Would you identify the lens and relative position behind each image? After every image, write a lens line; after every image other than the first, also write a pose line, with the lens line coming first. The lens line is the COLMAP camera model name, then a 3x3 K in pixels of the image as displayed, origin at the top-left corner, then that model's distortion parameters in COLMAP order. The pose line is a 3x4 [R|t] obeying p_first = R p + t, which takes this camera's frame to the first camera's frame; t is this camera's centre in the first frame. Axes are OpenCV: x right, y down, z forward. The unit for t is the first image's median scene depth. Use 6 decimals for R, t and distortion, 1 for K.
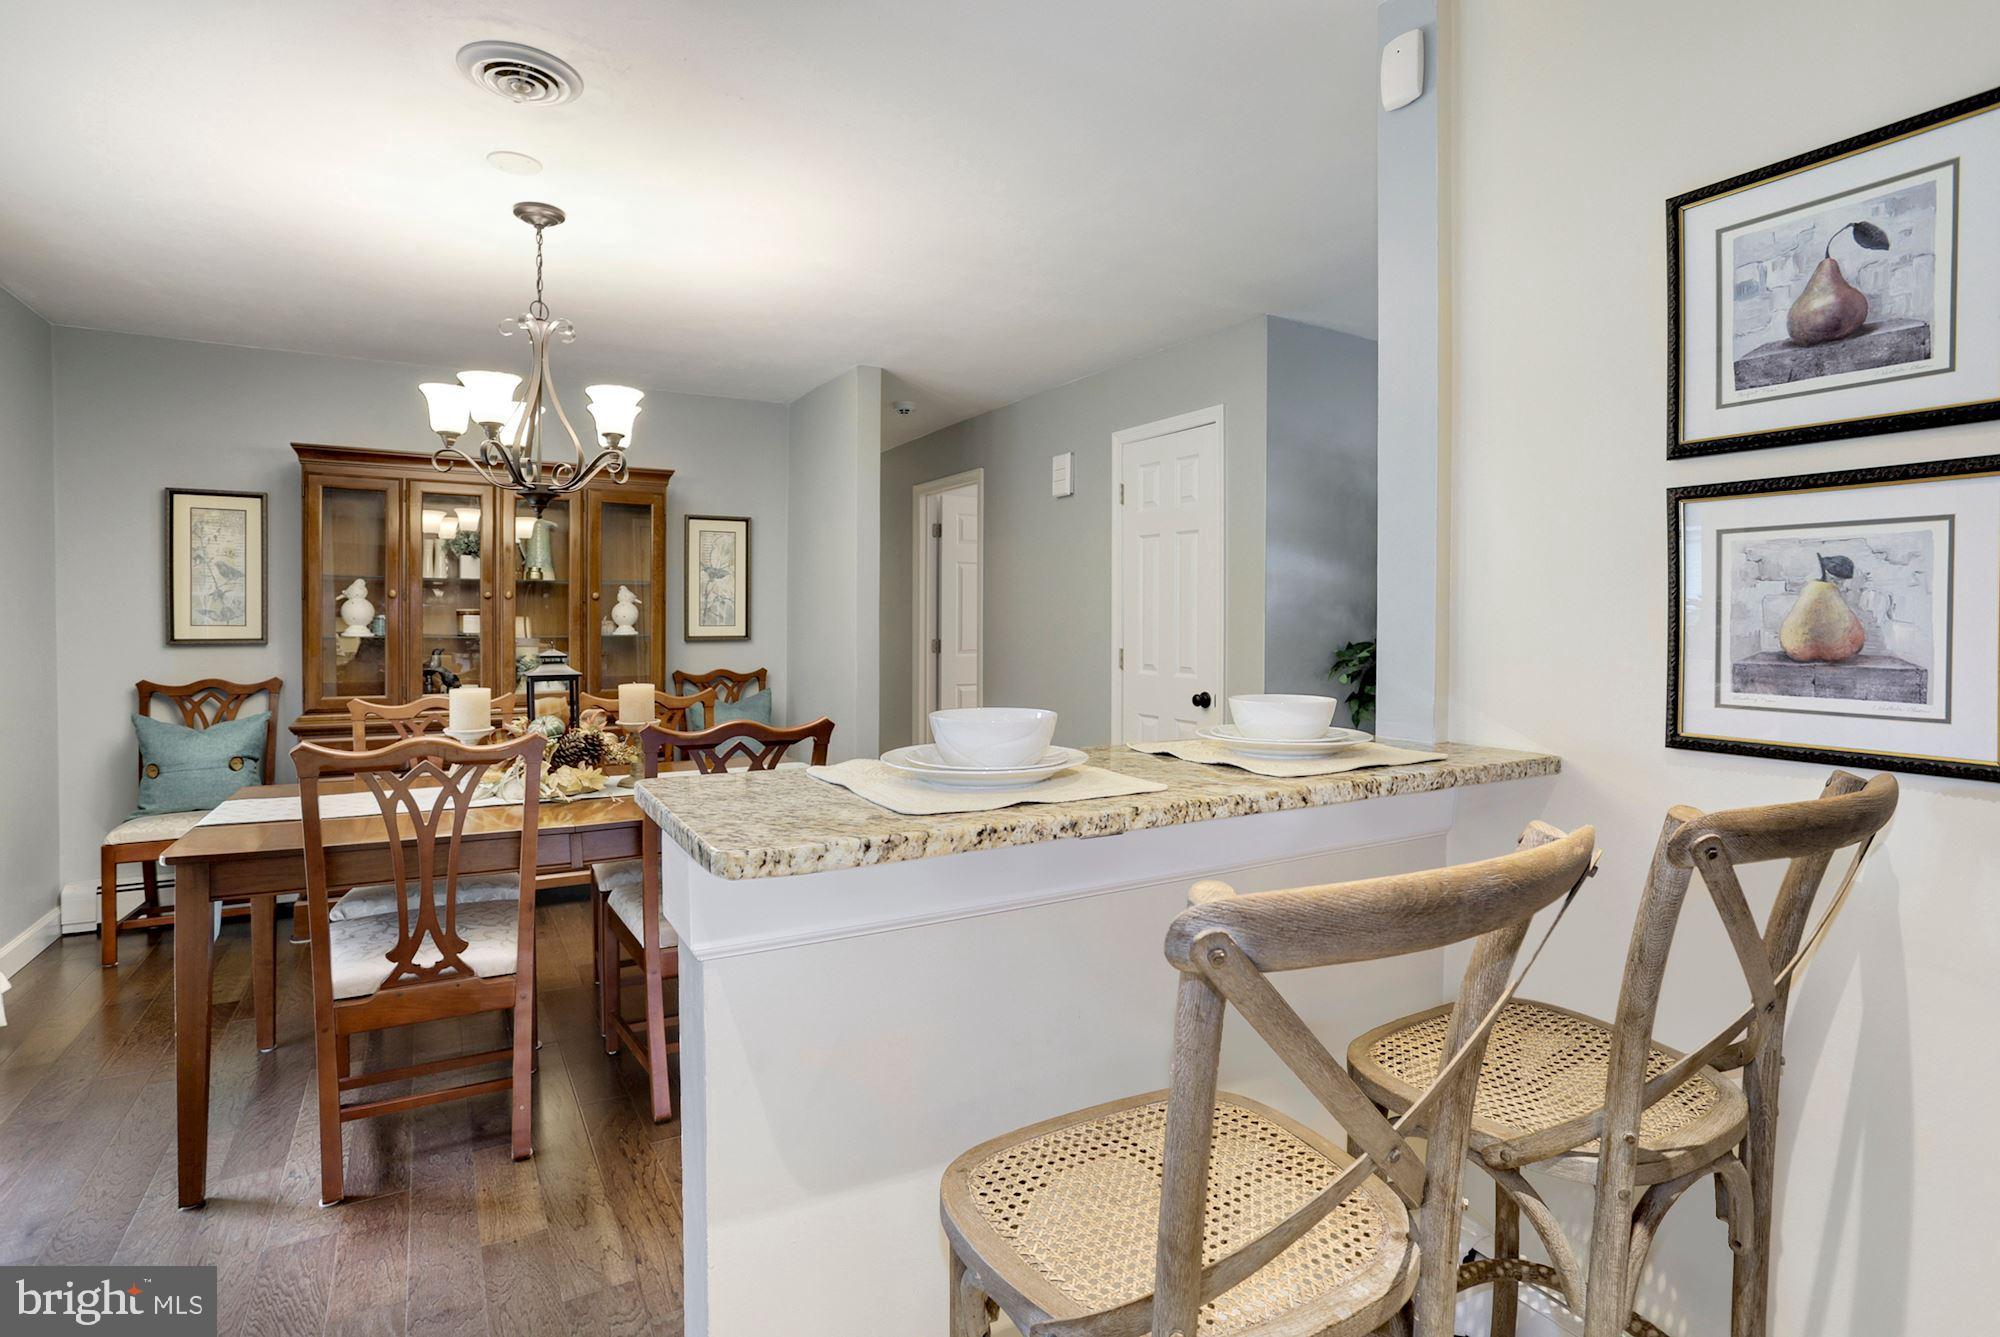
lens RADIAL K [[984.0, 0, 991.4], [0, 984.0, 624.9], [0, 0, 1]] dist [-0.016465, 0.000159]
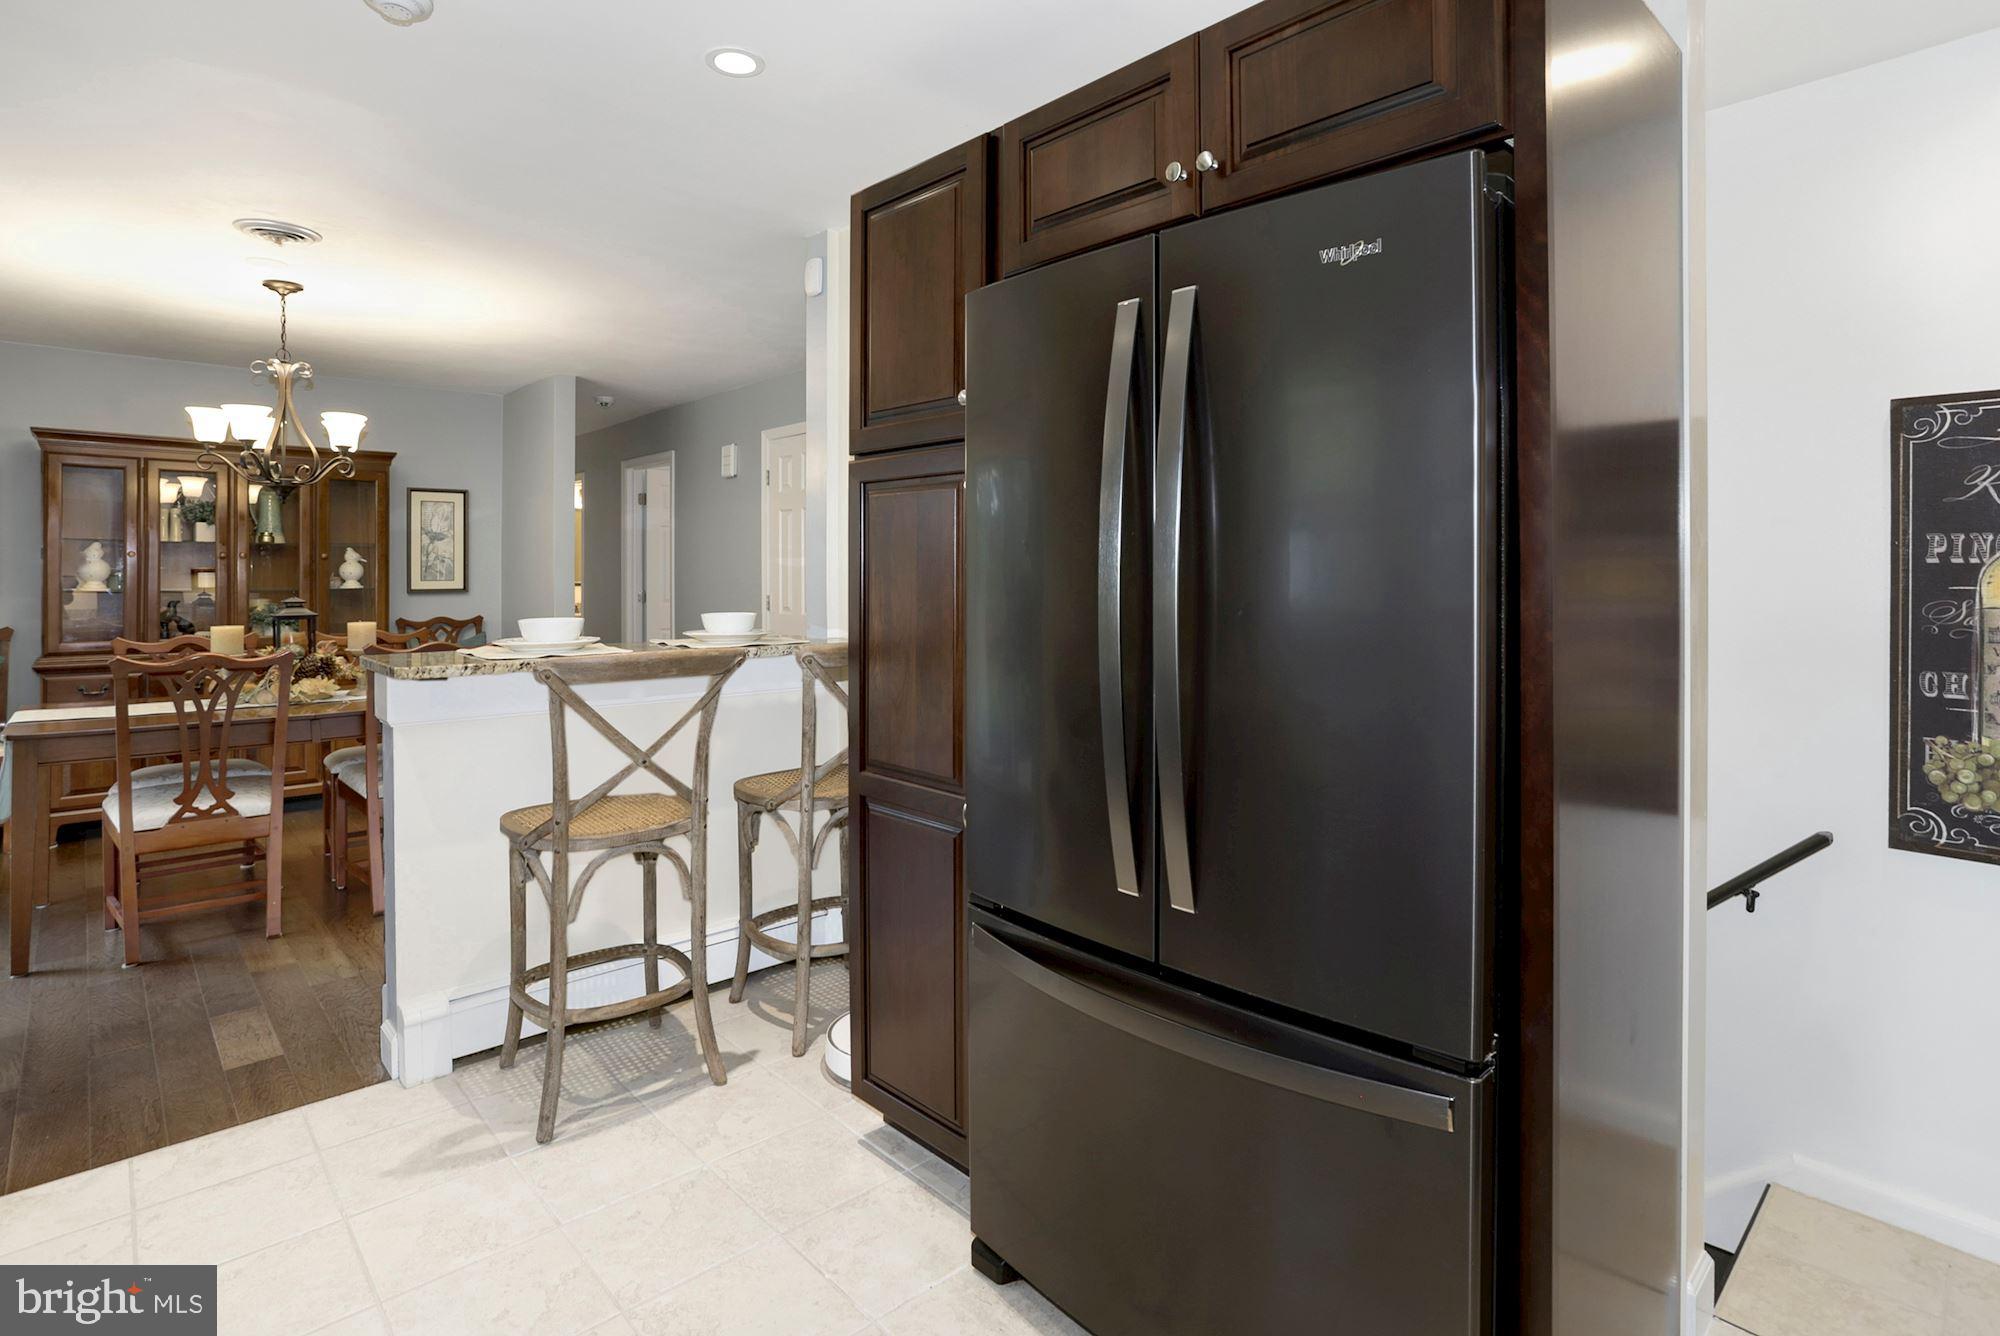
lens RADIAL K [[1036.7, 0, 1002.8], [0, 1036.7, 569.3], [0, 0, 1]] dist [-0.002196, 0.010908]
pose [[0.978839, -0.003288, 0.204608, 0.166280], [0.005150, 0.999950, -0.008568, 0.002091], [-0.204569, 0.009441, 0.978807, -0.457825]]
